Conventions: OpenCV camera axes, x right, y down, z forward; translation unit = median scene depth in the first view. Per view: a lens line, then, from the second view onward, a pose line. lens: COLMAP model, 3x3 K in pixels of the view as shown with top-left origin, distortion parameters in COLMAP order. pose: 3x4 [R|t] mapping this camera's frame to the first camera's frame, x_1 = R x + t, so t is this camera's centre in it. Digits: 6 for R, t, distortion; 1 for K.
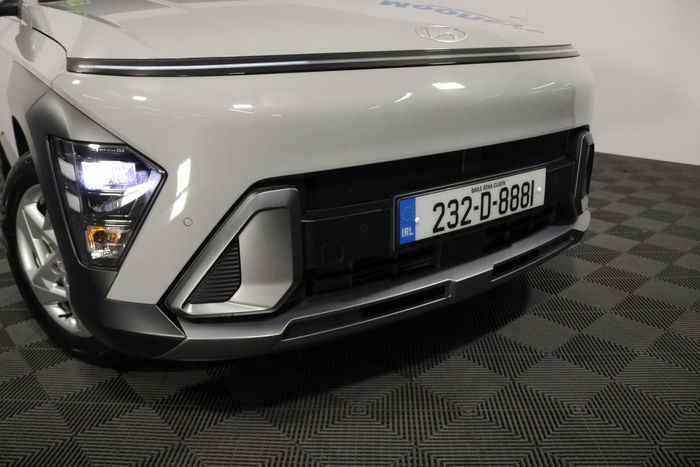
lens RADIAL K [[570.8, 0, 338.3], [0, 570.8, 234.2], [0, 0, 1]] dist [-0.155554, 0.106066]
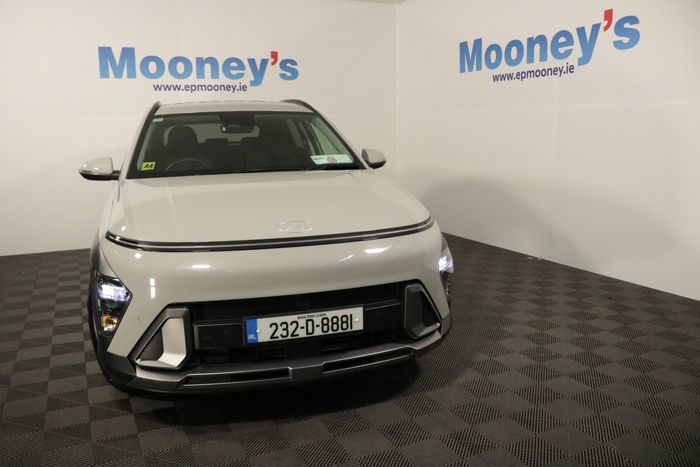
lens RADIAL K [[570.8, 0, 338.3], [0, 570.8, 234.2], [0, 0, 1]] dist [-0.155554, 0.106066]
pose [[0.961184, 0.068279, -0.267326, 0.786252], [-0.105718, 0.986091, -0.128251, -0.116039], [0.254851, 0.151534, 0.955033, -0.675151]]
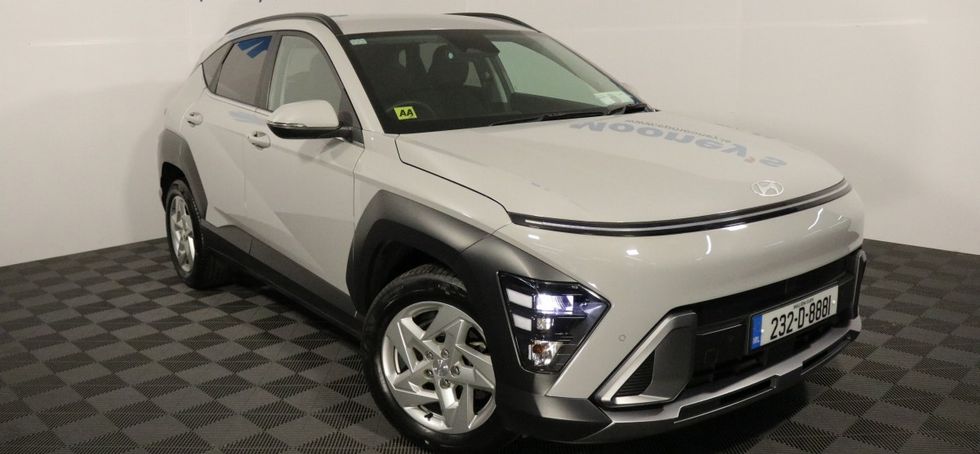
lens RADIAL K [[789.7, 0, 490.0], [0, 789.7, 227.0], [0, 0, 1]] dist [-0.153369, 0.122144]
pose [[0.997360, -0.001914, 0.072586, -0.598398], [0.010231, 0.993384, -0.114381, -0.061805], [-0.071887, 0.114822, 0.990782, -0.765095]]
